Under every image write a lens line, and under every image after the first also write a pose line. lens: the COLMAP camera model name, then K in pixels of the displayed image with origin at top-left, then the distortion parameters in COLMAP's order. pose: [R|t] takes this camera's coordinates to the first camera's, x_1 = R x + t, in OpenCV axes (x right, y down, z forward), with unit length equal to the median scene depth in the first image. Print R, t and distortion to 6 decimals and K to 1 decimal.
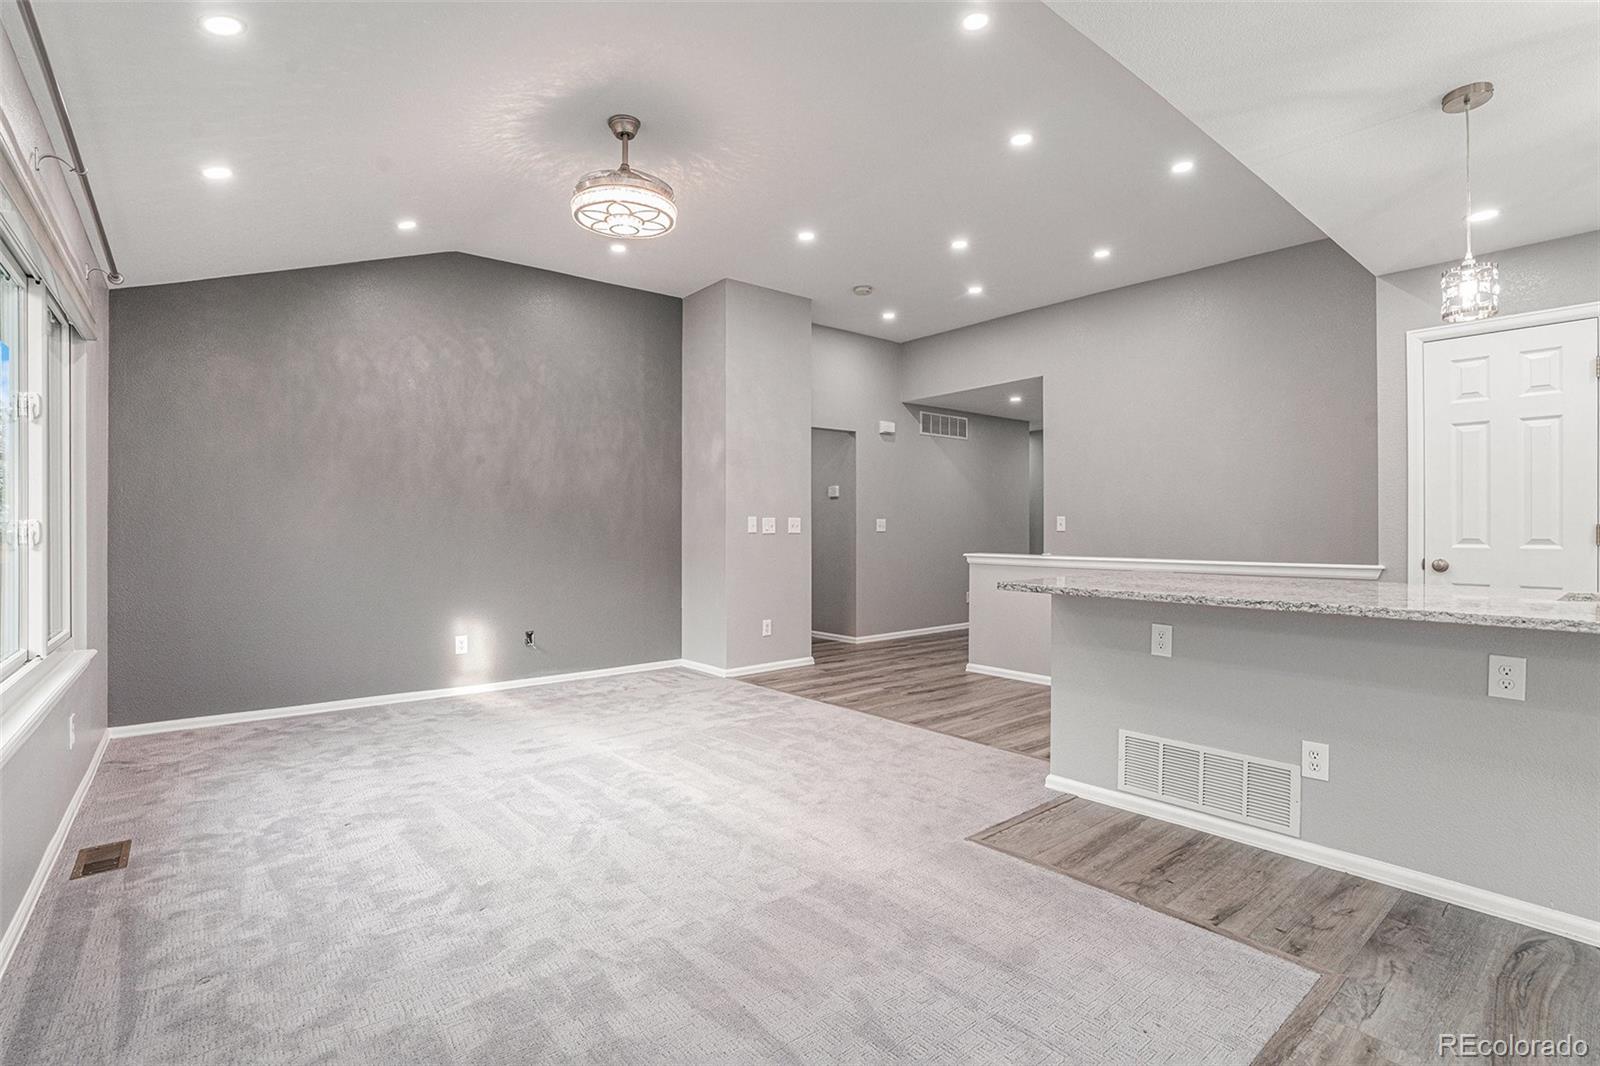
lens RADIAL K [[751.0, 0, 803.5], [0, 751.0, 513.1], [0, 0, 1]] dist [-0.070218, 0.026794]
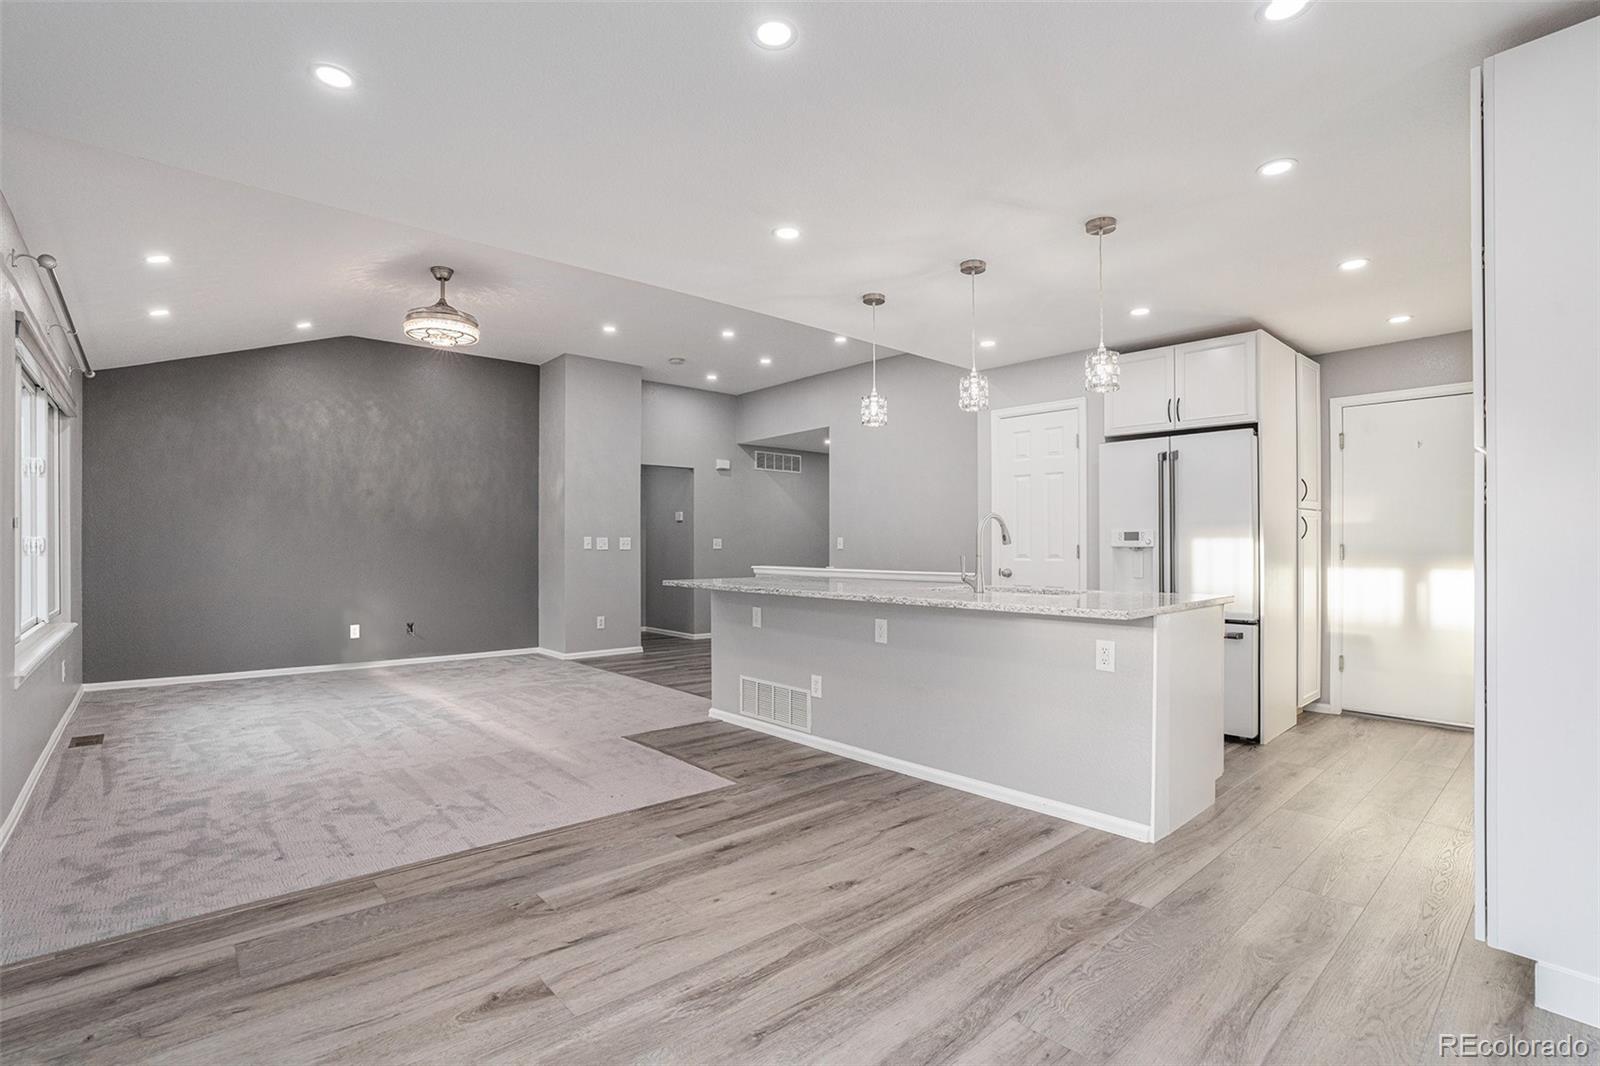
lens RADIAL K [[742.7, 0, 796.7], [0, 742.7, 538.9], [0, 0, 1]] dist [-0.068709, 0.028805]
pose [[0.999407, 0.005529, 0.034001, 0.409611], [-0.005863, 0.999936, 0.009706, -0.009547], [-0.033945, -0.009900, 0.999375, -0.473154]]
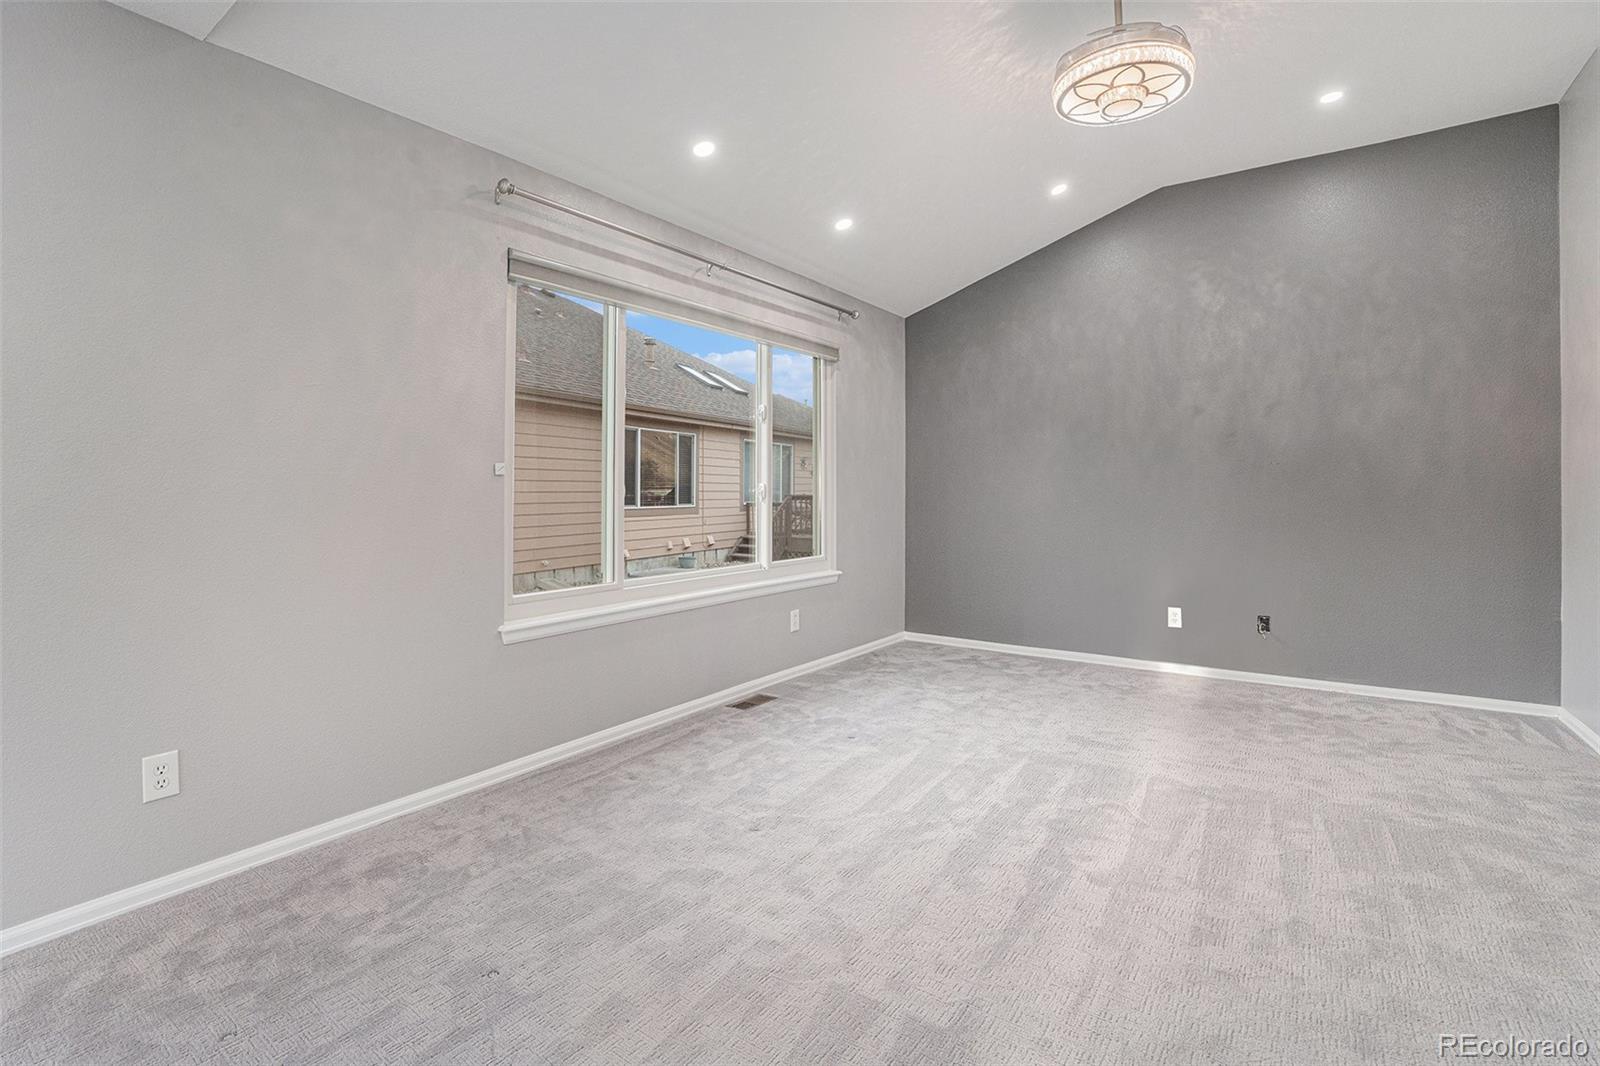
lens RADIAL K [[740.3, 0, 801.2], [0, 740.3, 481.0], [0, 0, 1]] dist [-0.067831, 0.020332]
pose [[0.252339, -0.008656, -0.967600, 0.398751], [0.020690, 0.999780, -0.003548, 0.006925], [0.967418, -0.019124, 0.252462, 0.473113]]
